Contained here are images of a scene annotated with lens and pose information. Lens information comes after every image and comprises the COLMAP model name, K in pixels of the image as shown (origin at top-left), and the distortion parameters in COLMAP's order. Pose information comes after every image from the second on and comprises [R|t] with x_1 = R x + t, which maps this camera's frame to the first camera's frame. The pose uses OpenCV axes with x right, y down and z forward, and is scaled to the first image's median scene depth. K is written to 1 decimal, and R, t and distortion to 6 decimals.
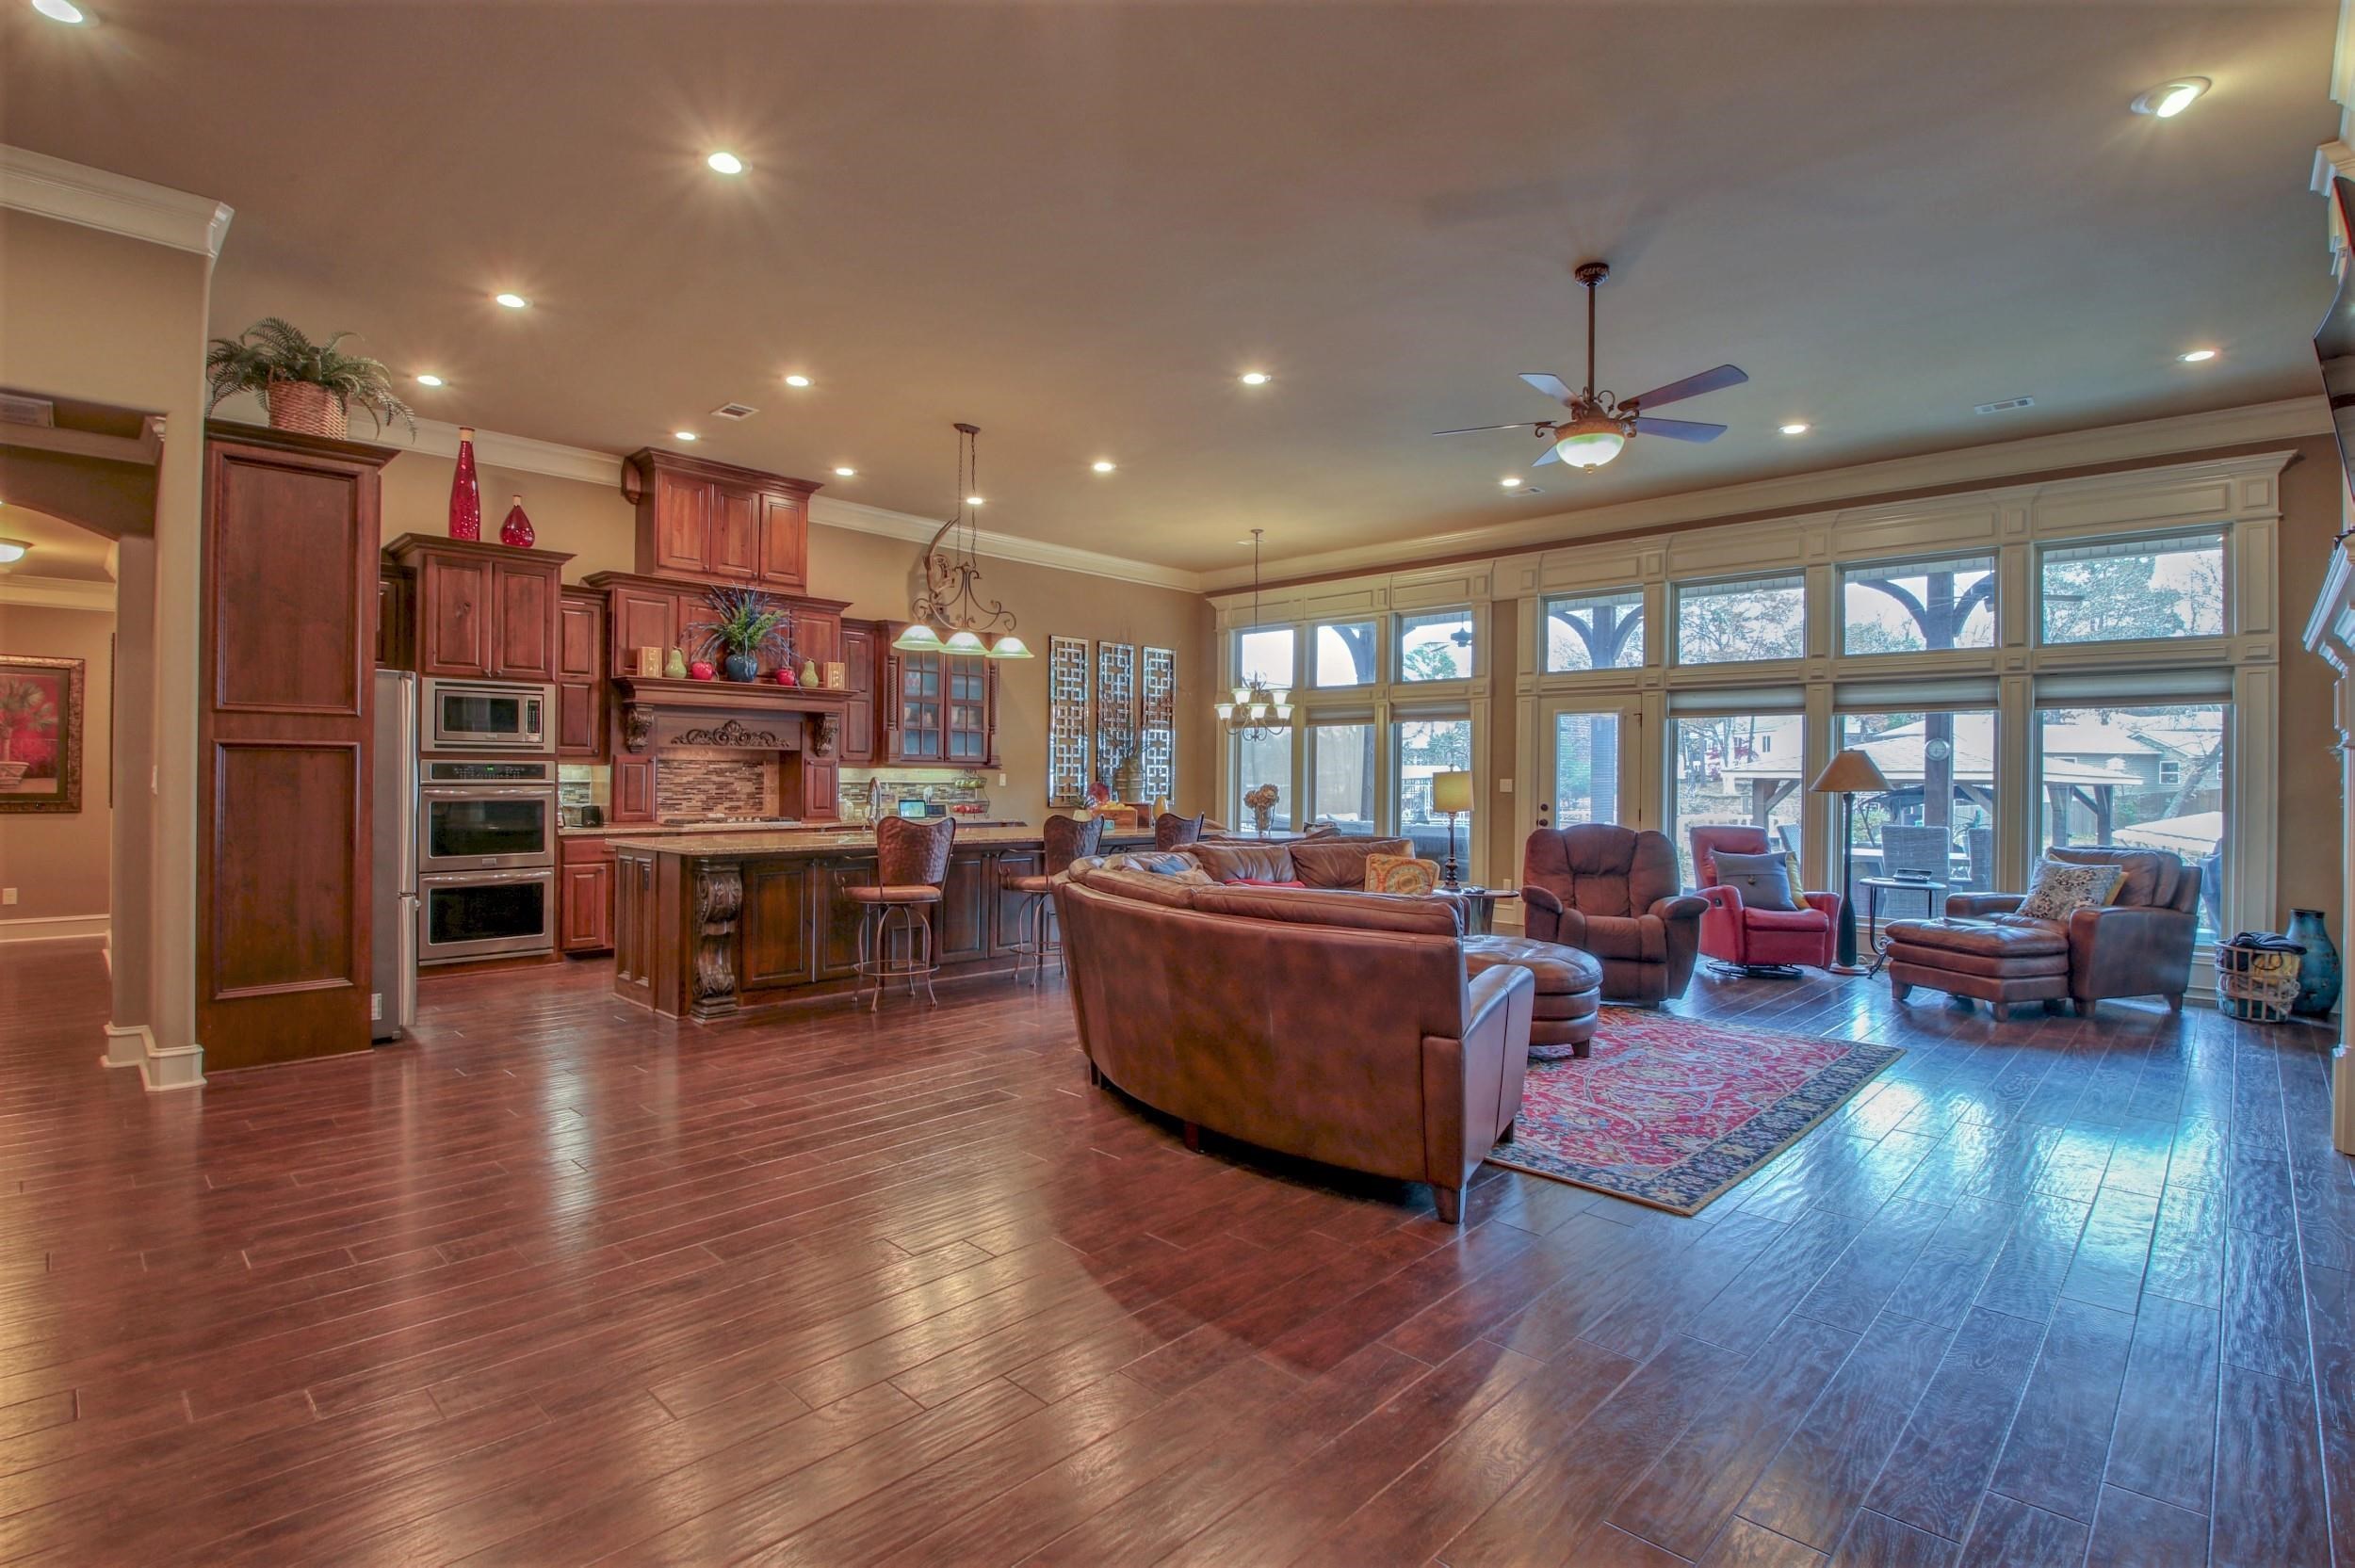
lens RADIAL K [[1117.7, 0, 1191.0], [0, 1117.7, 773.1], [0, 0, 1]] dist [0.011776, -0.000269]
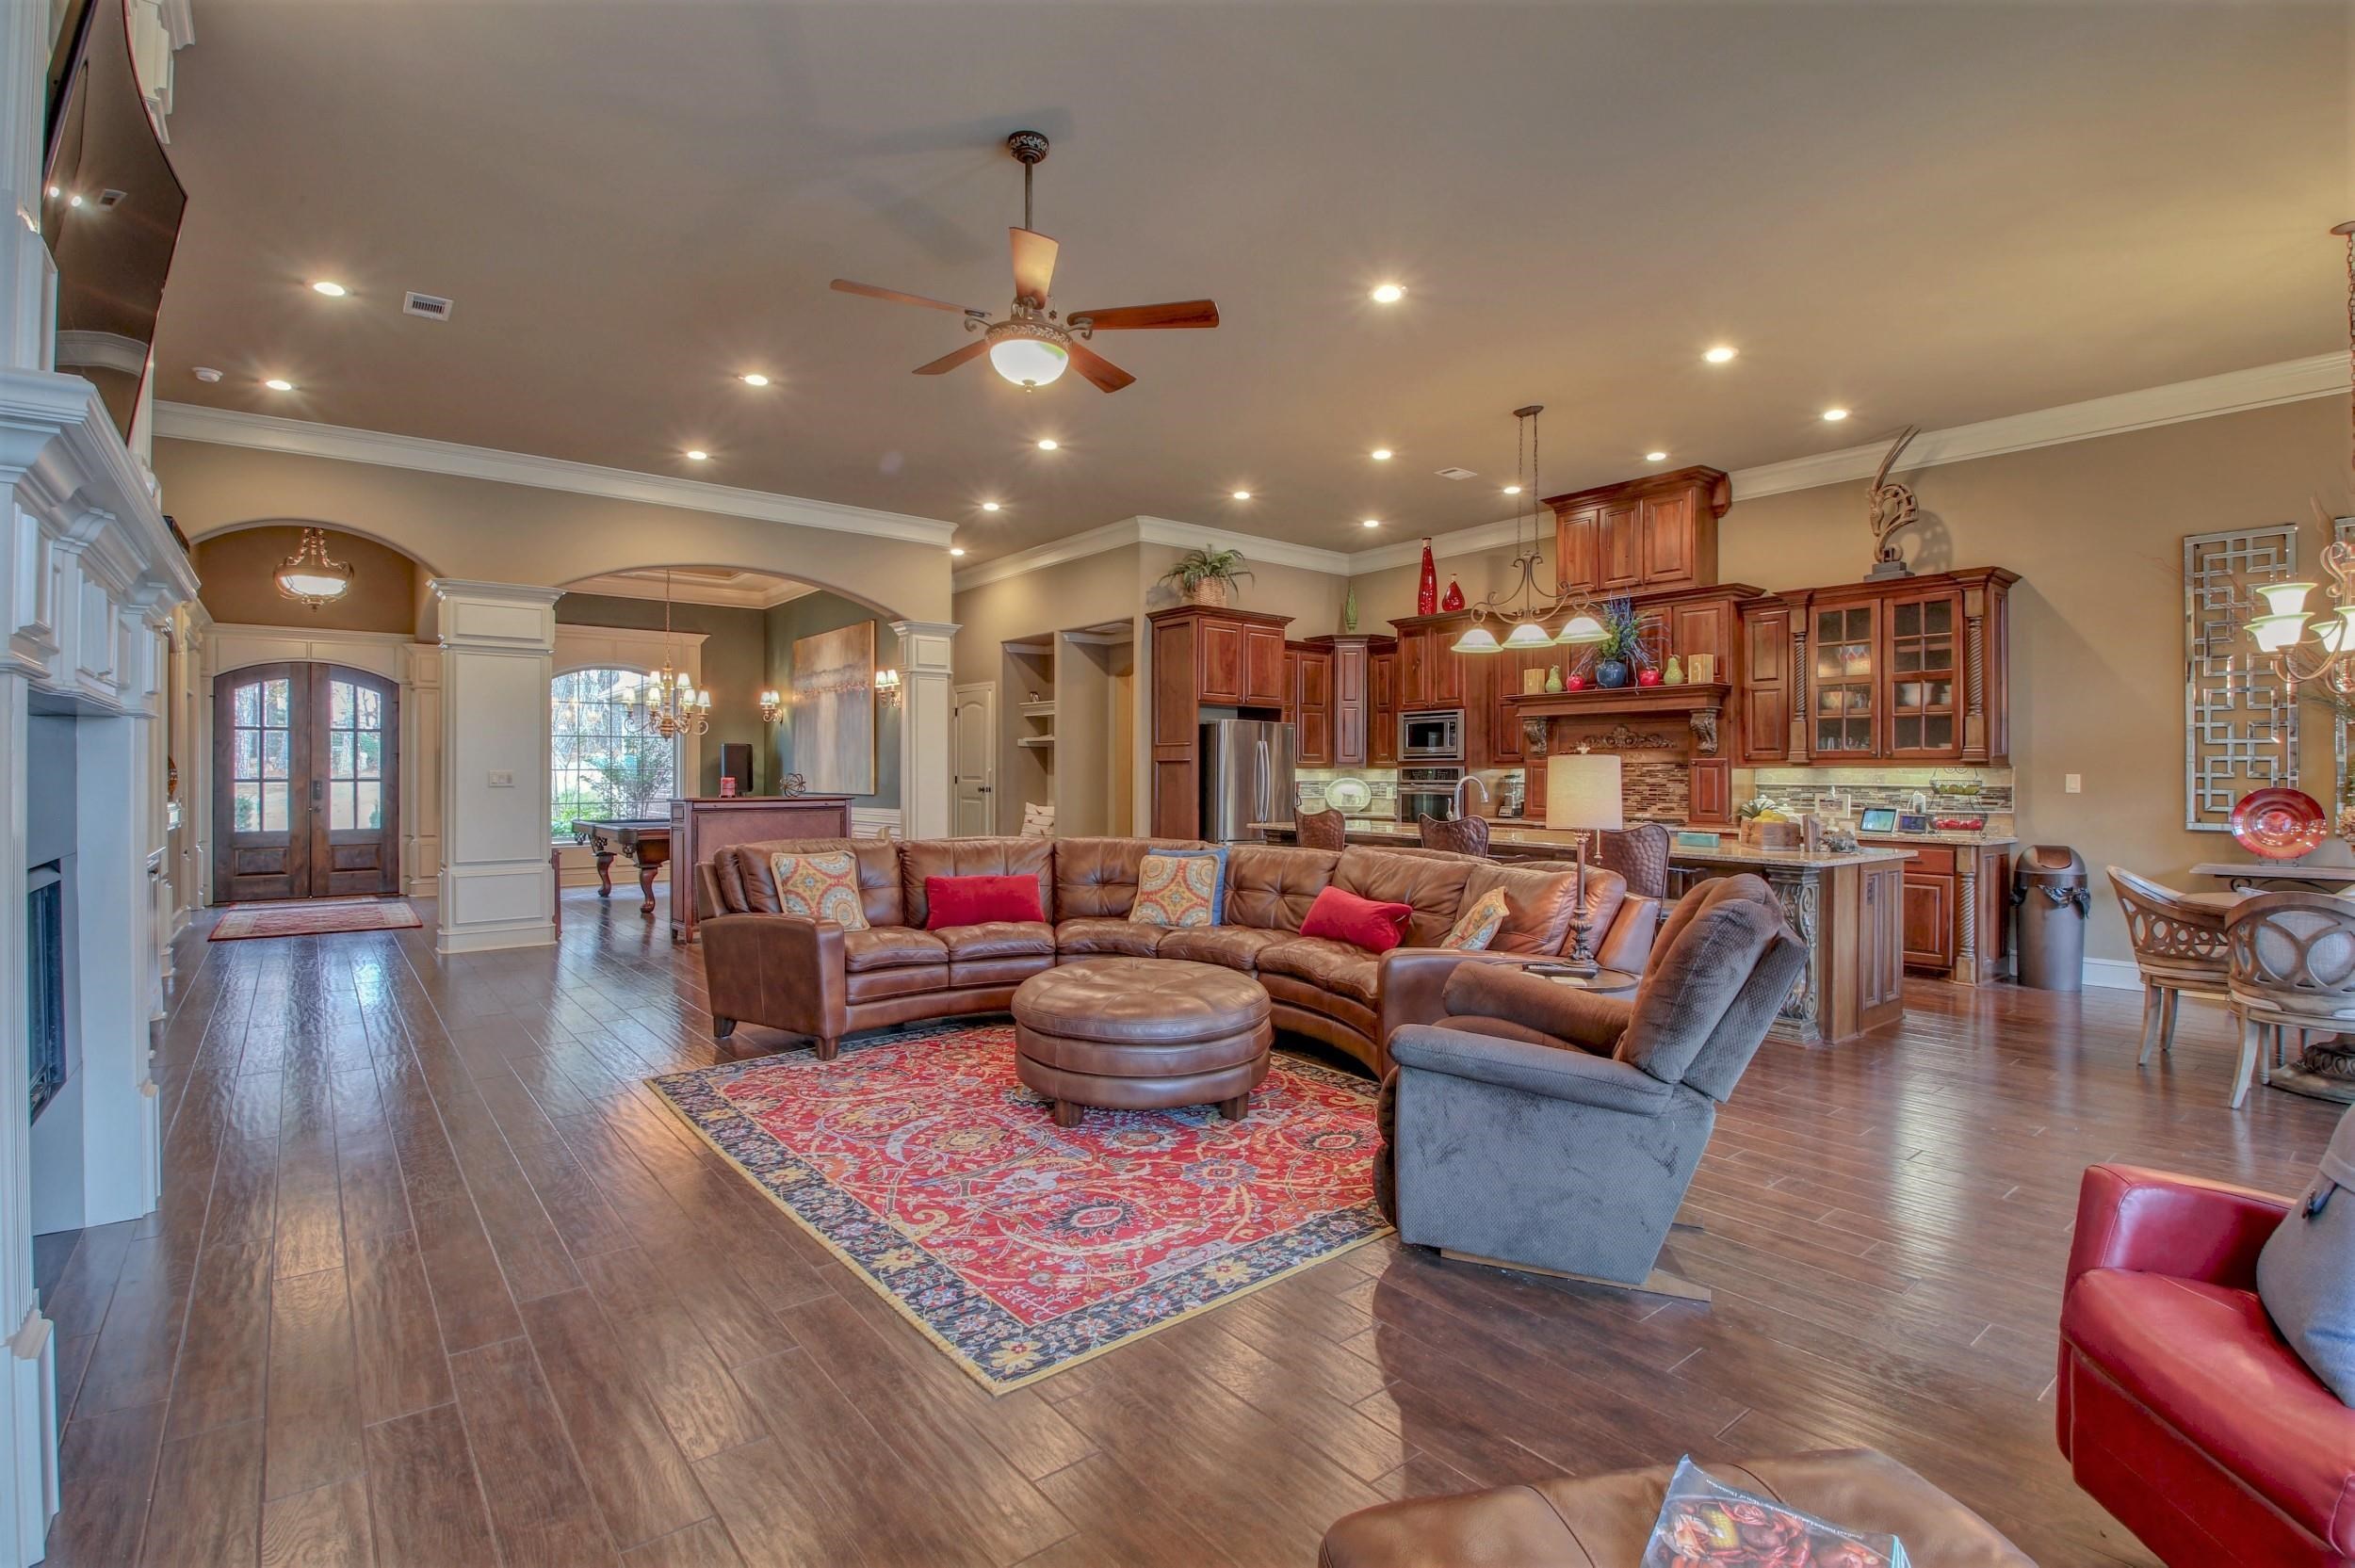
lens RADIAL K [[1101.5, 0, 1179.2], [0, 1101.5, 772.7], [0, 0, 1]] dist [0.015000, -0.025501]
pose [[-0.134332, -0.010384, -0.990882, 0.783858], [-0.004364, 0.999942, -0.009888, 0.011984], [0.990927, 0.002996, -0.134369, 0.842754]]
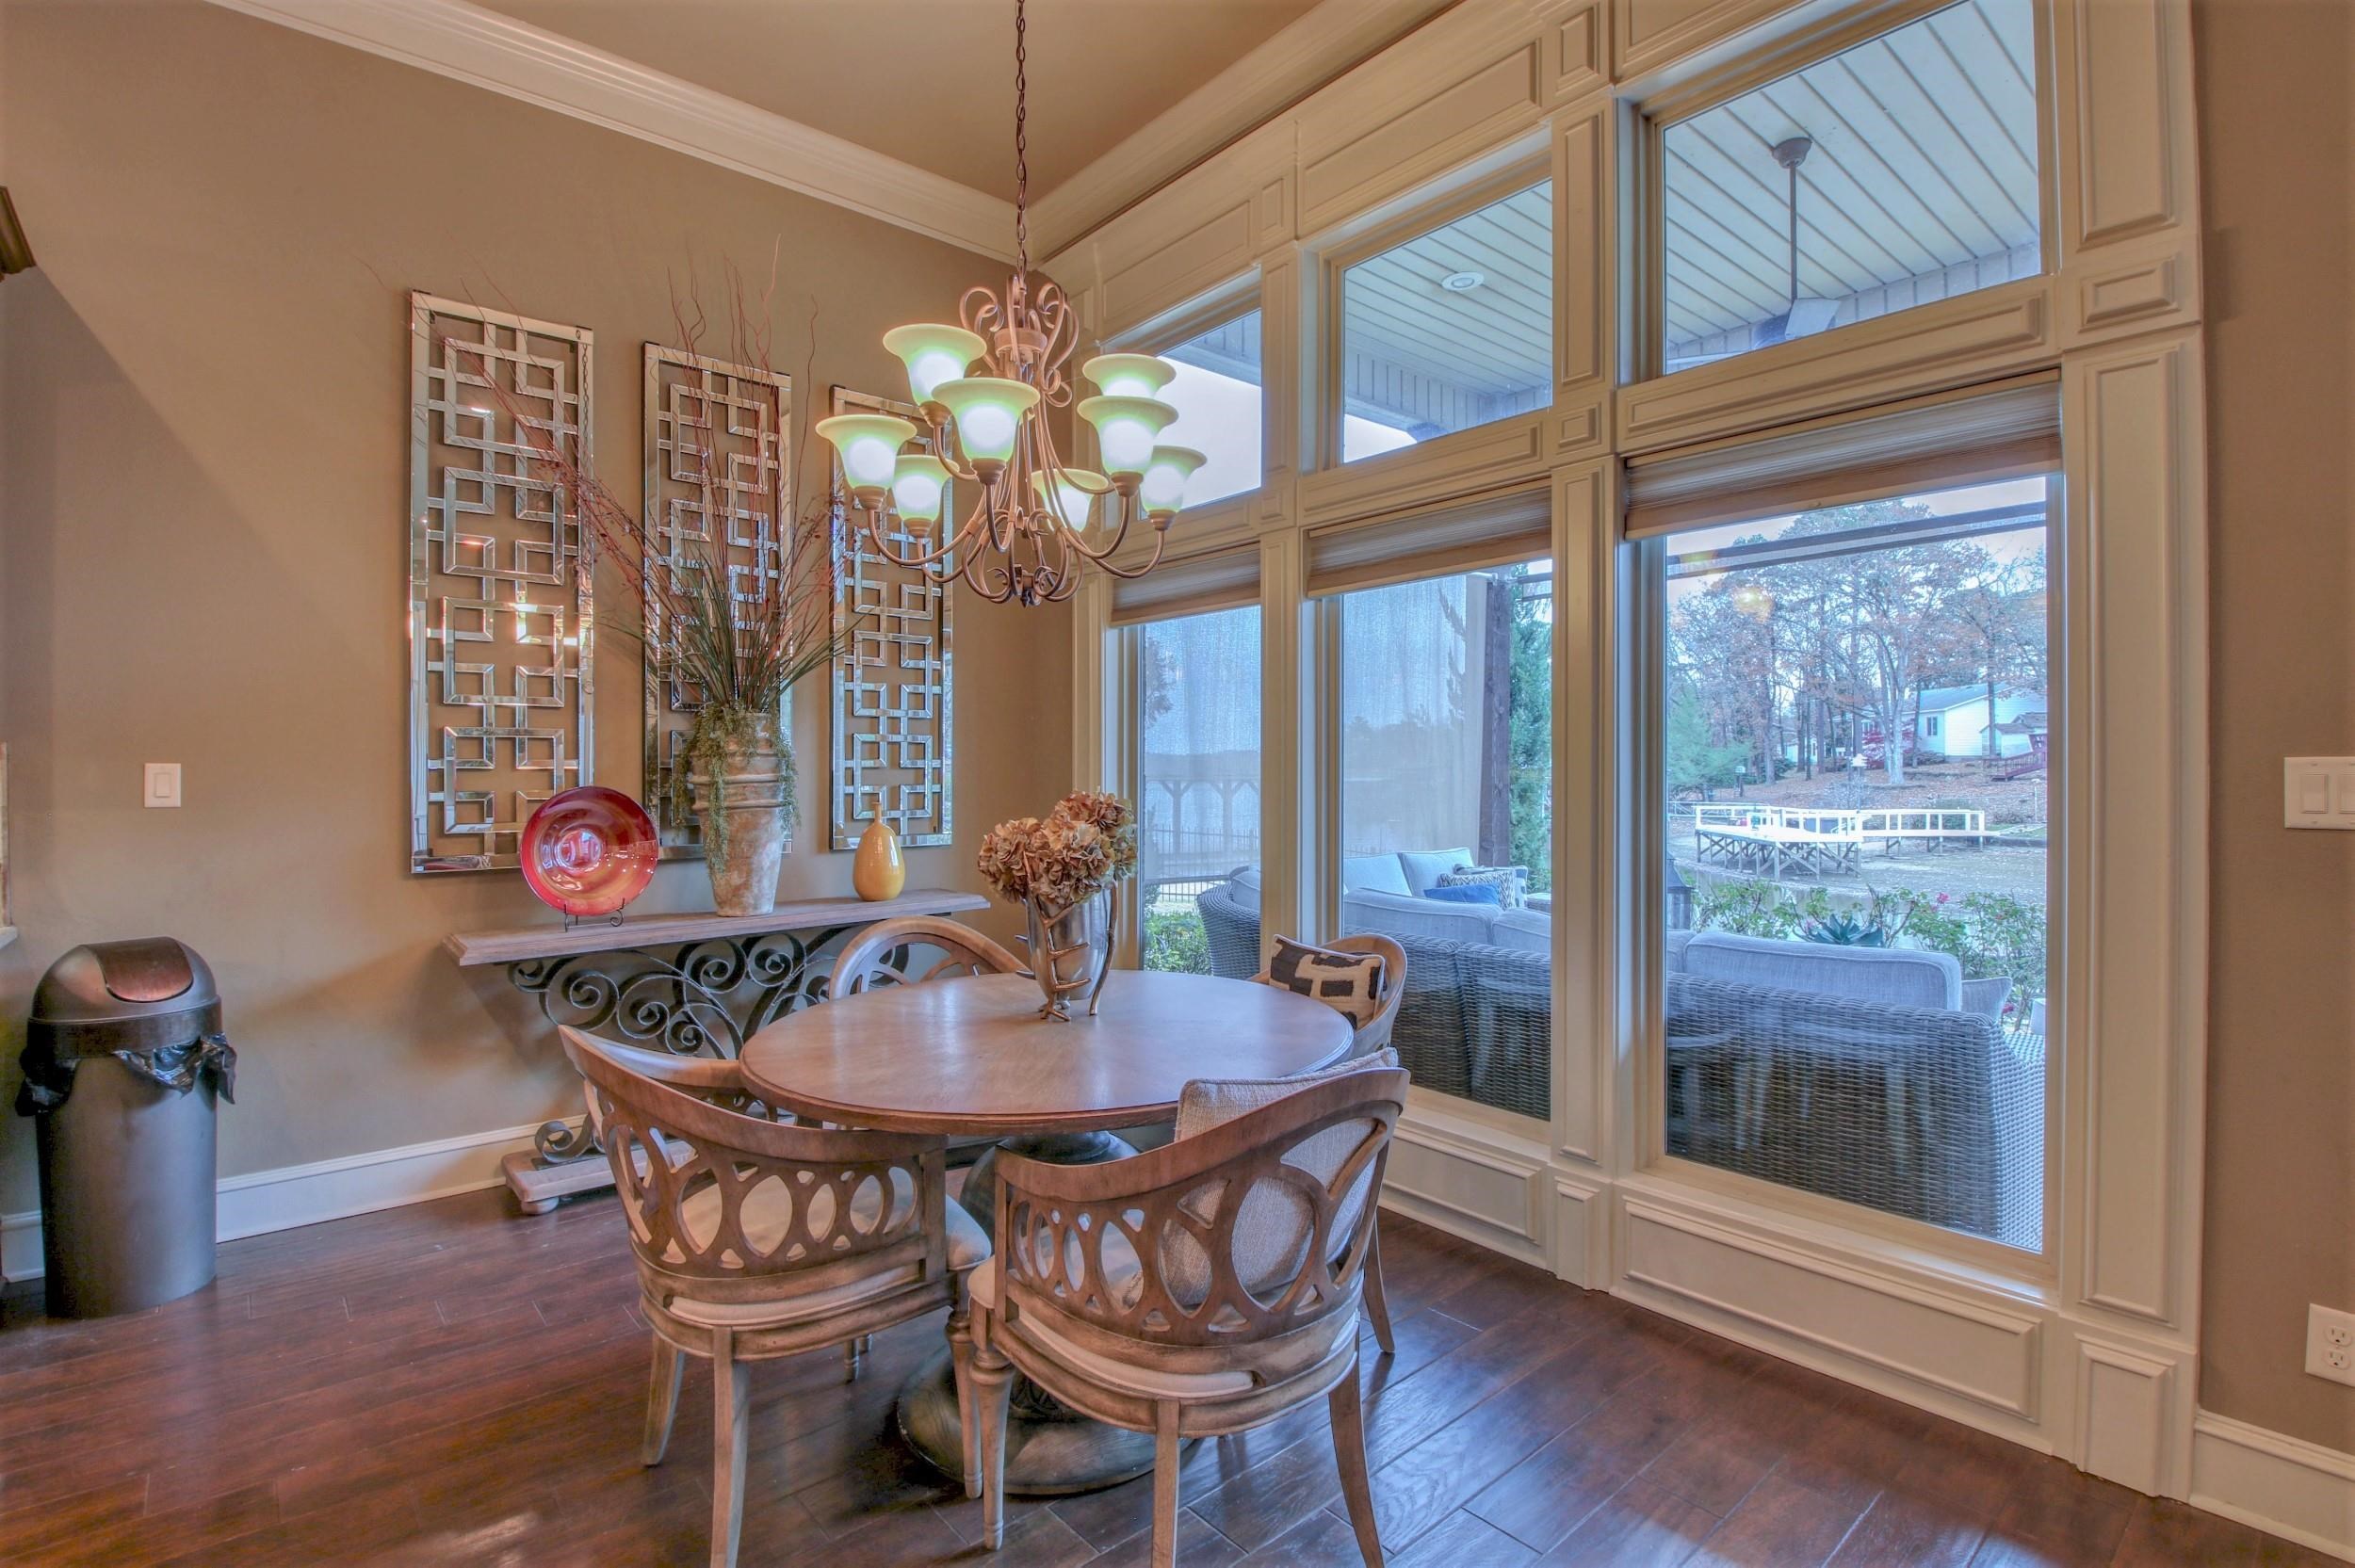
lens RADIAL K [[1092.1, 0, 1168.2], [0, 1092.1, 766.2], [0, 0, 1]] dist [0.011221, -0.025136]
pose [[0.994005, -0.013891, -0.108449, 0.155315], [0.013385, 0.999896, -0.005395, 0.008719], [0.108512, 0.003911, 0.994087, 1.122219]]
